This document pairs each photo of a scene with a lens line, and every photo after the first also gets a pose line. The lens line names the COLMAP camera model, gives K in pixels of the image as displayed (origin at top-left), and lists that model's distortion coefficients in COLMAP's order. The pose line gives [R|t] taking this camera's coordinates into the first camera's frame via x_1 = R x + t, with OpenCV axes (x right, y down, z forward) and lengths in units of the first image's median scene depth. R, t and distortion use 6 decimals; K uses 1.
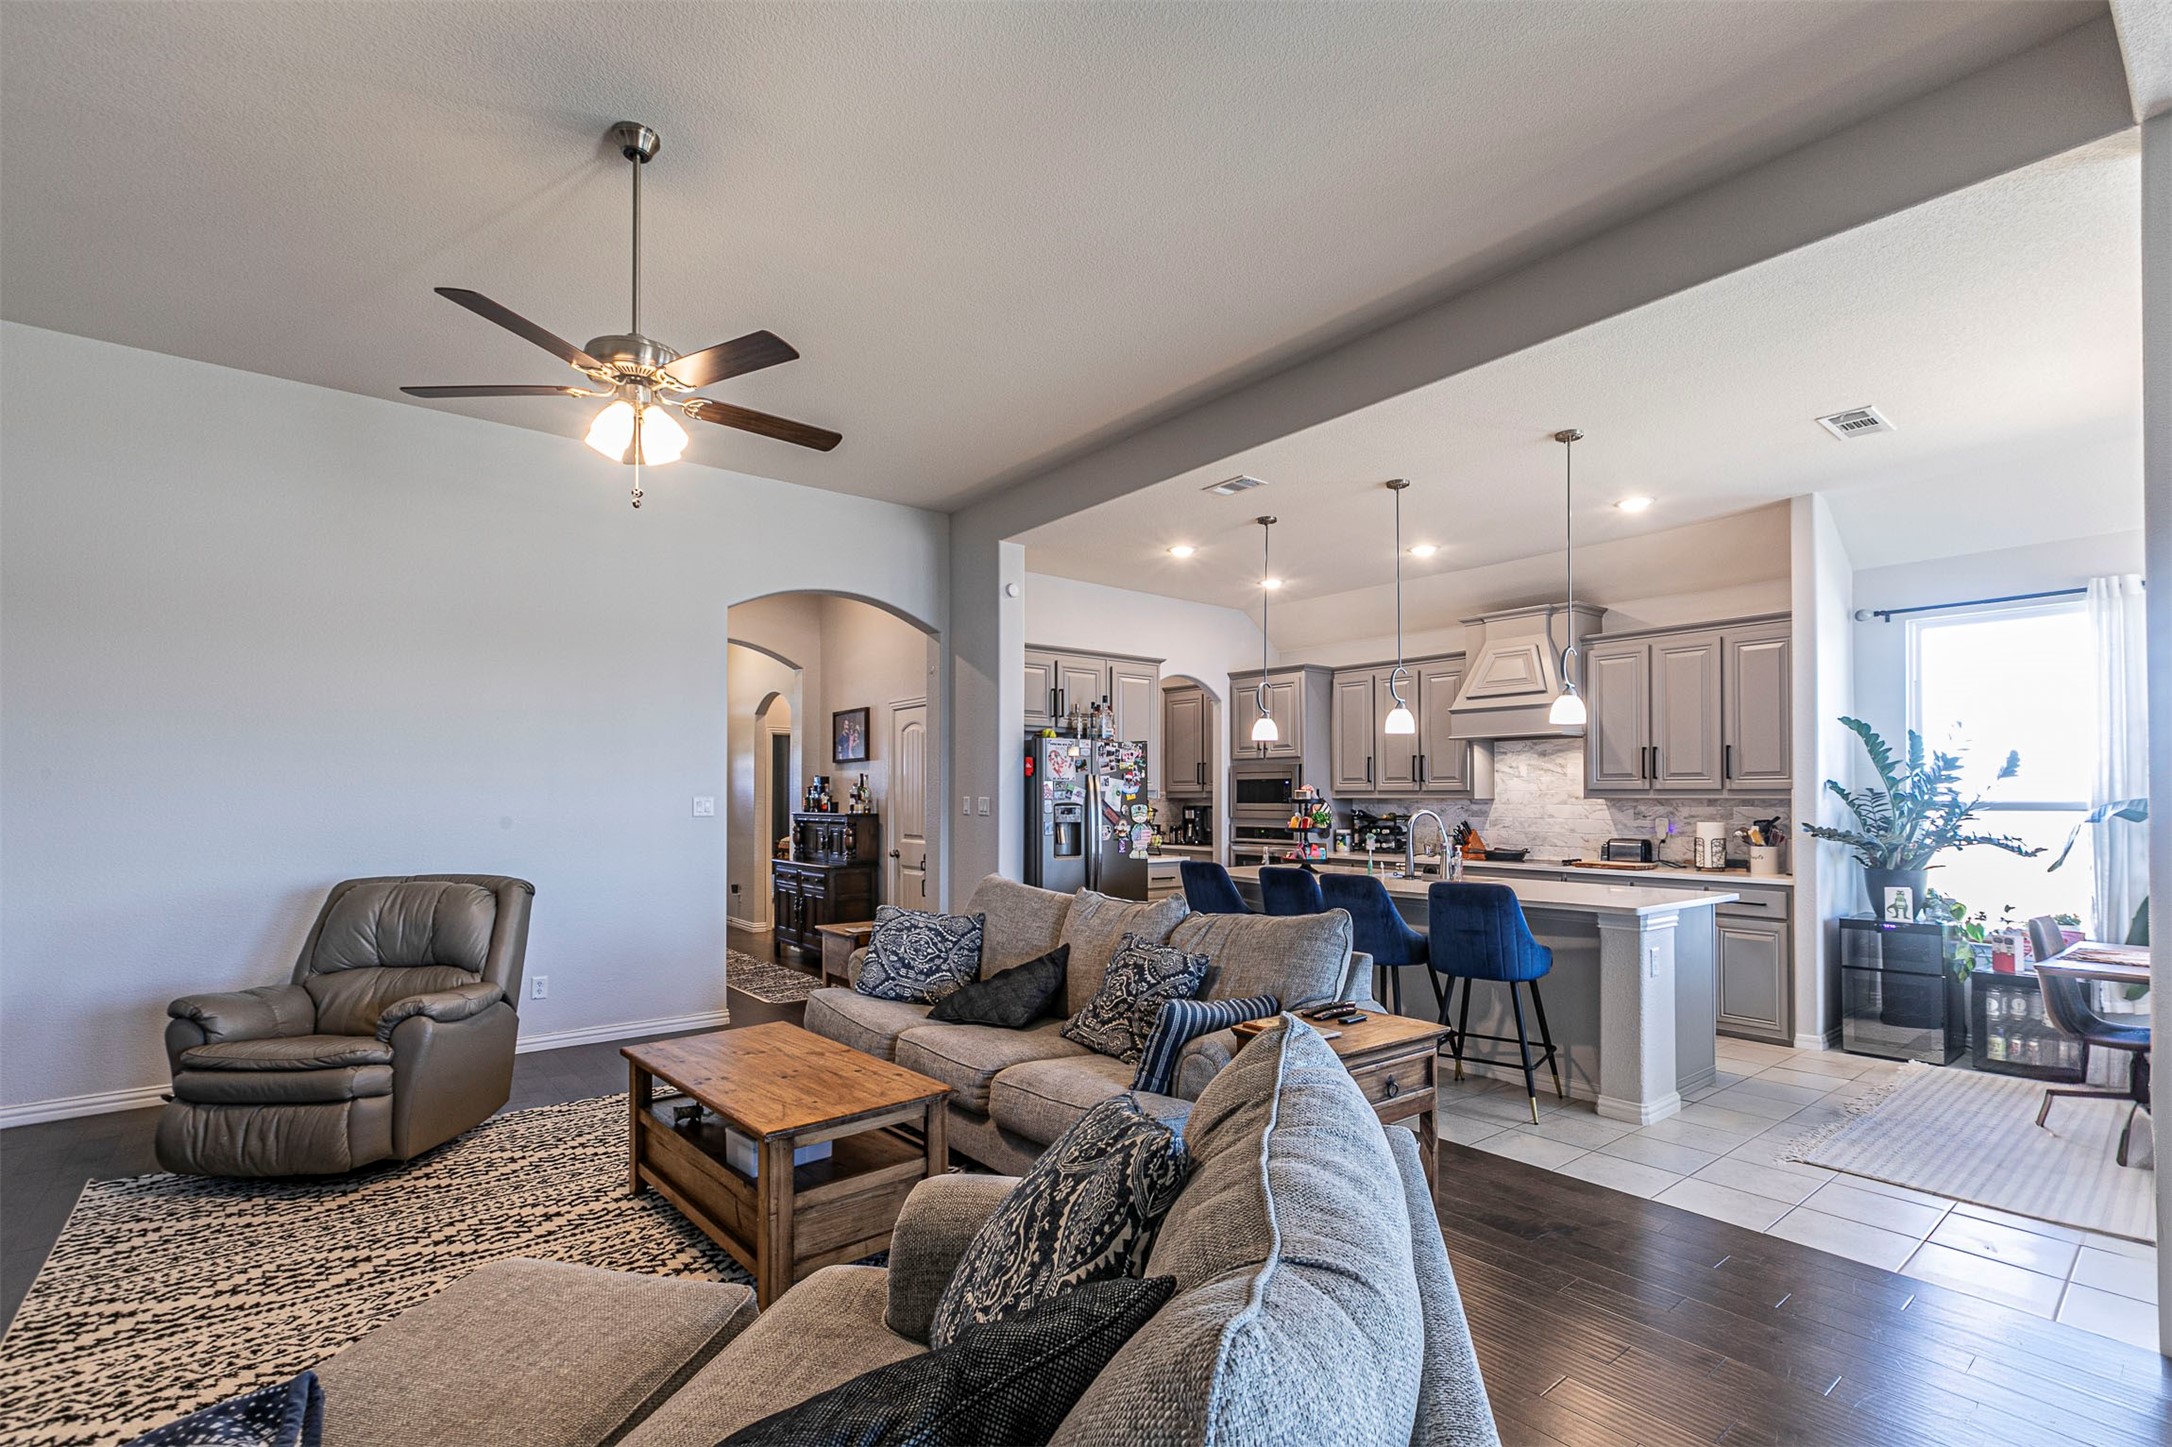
lens RADIAL K [[1015.2, 0, 1111.9], [0, 1015.2, 782.2], [0, 0, 1]] dist [0.007736, -0.000087]
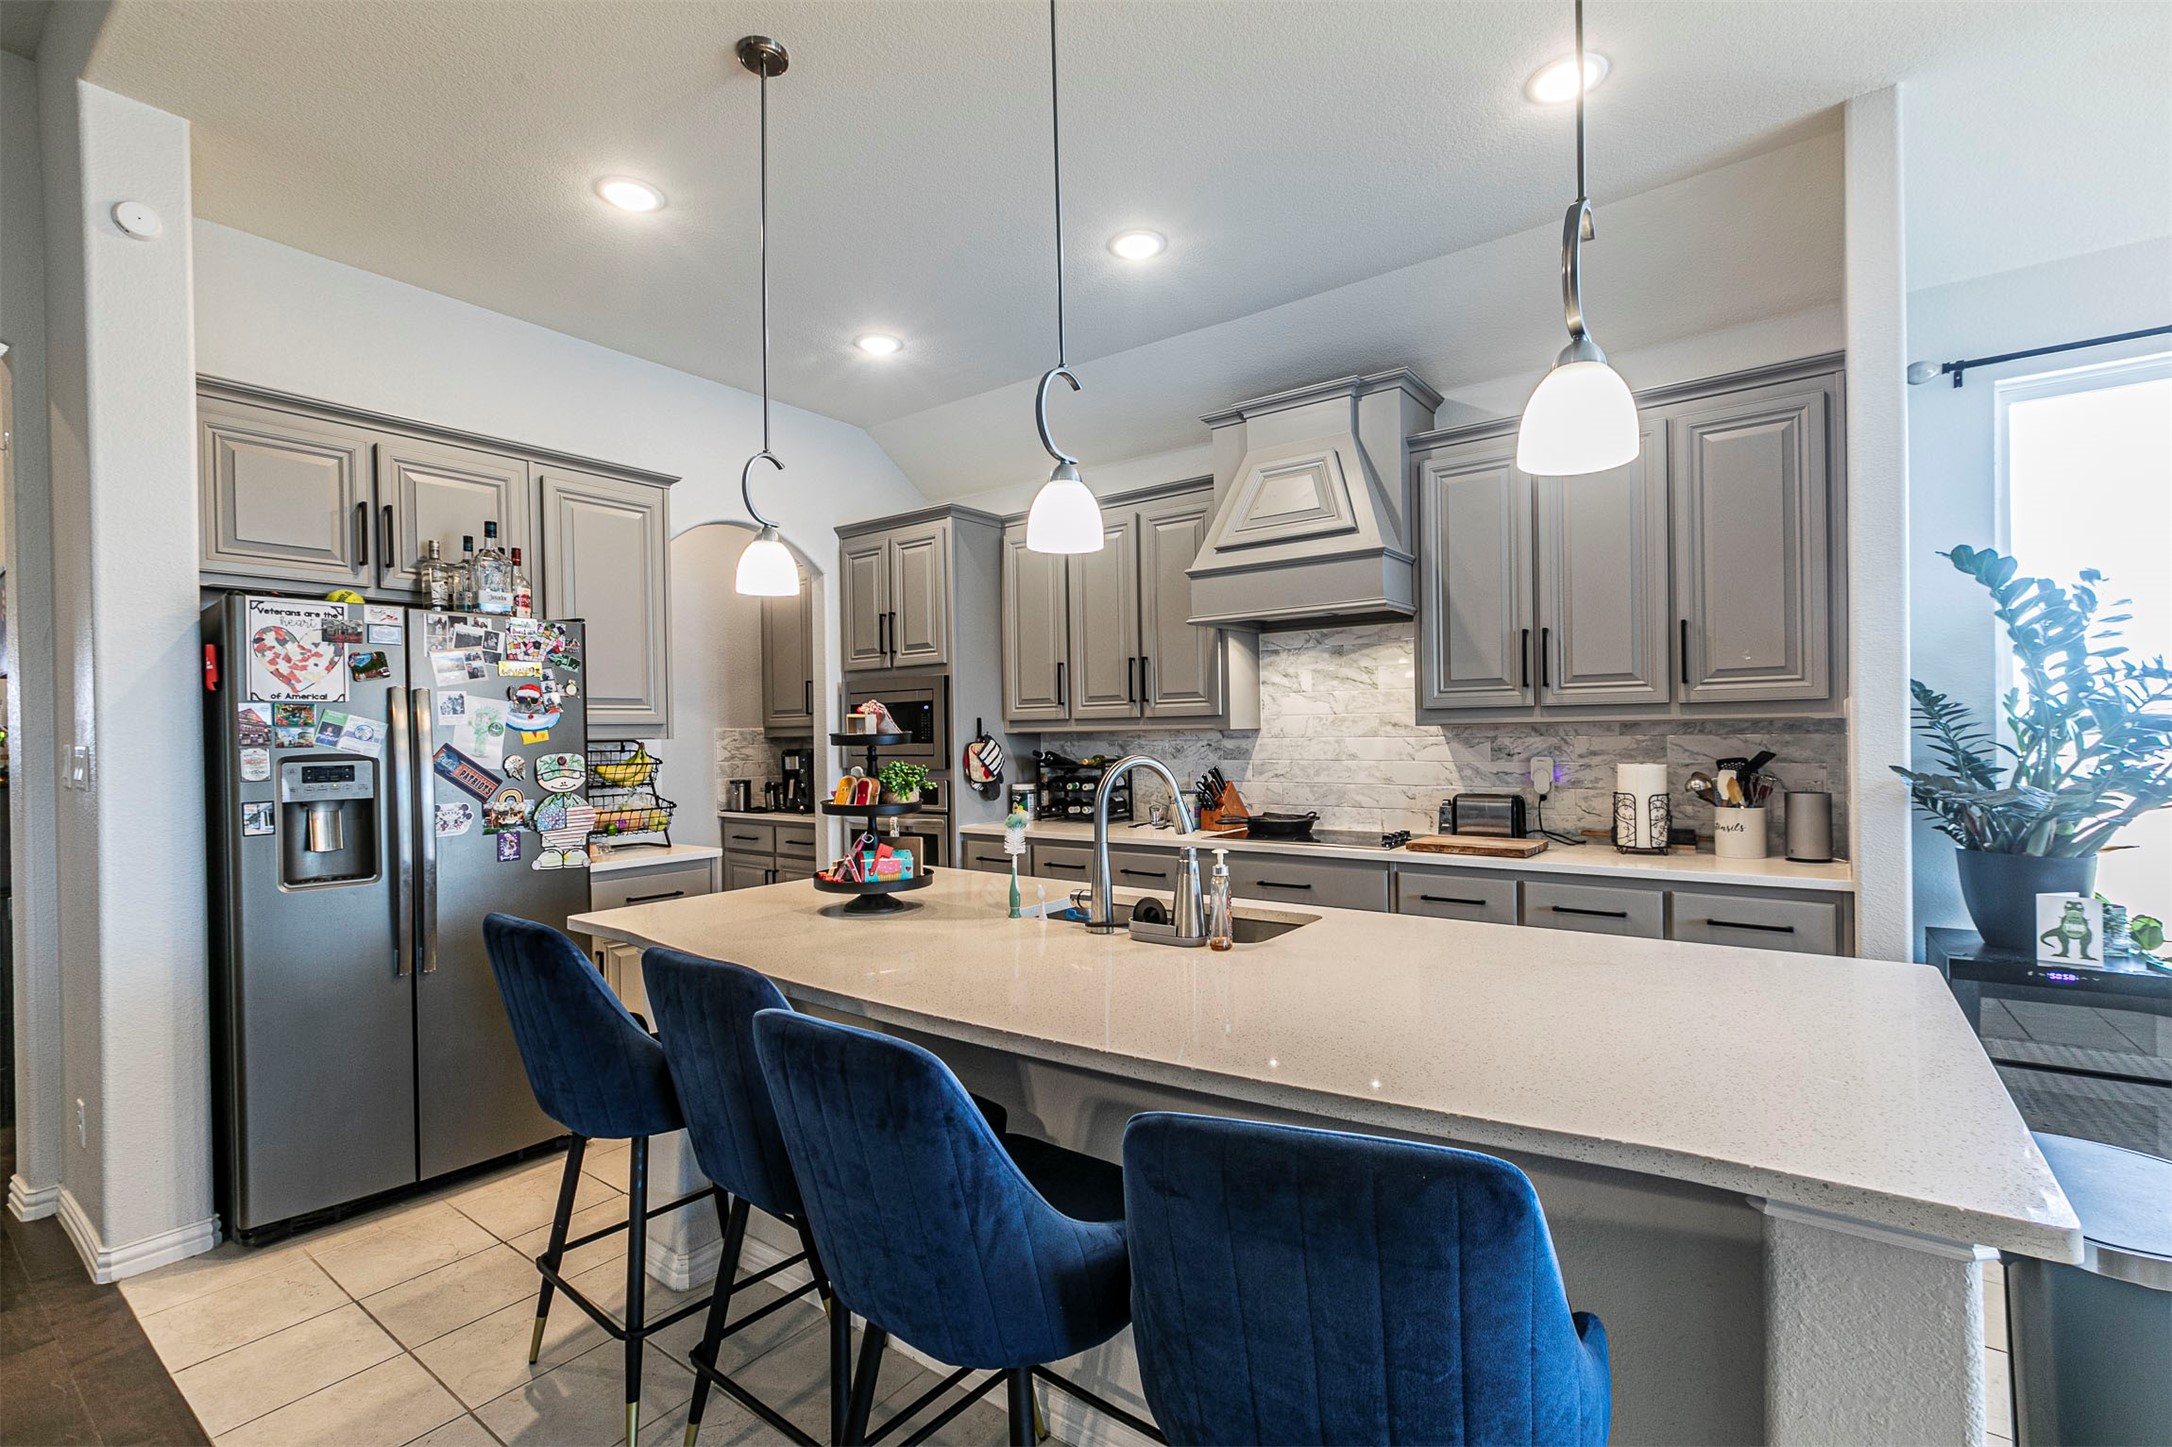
lens RADIAL K [[987.4, 0, 1114.4], [0, 987.4, 741.9], [0, 0, 1]] dist [0.003578, 0.000113]
pose [[0.969304, -0.019627, 0.245082, 0.162975], [0.014242, 0.999617, 0.023722, 0.009635], [-0.245453, -0.019503, 0.969212, 0.495787]]
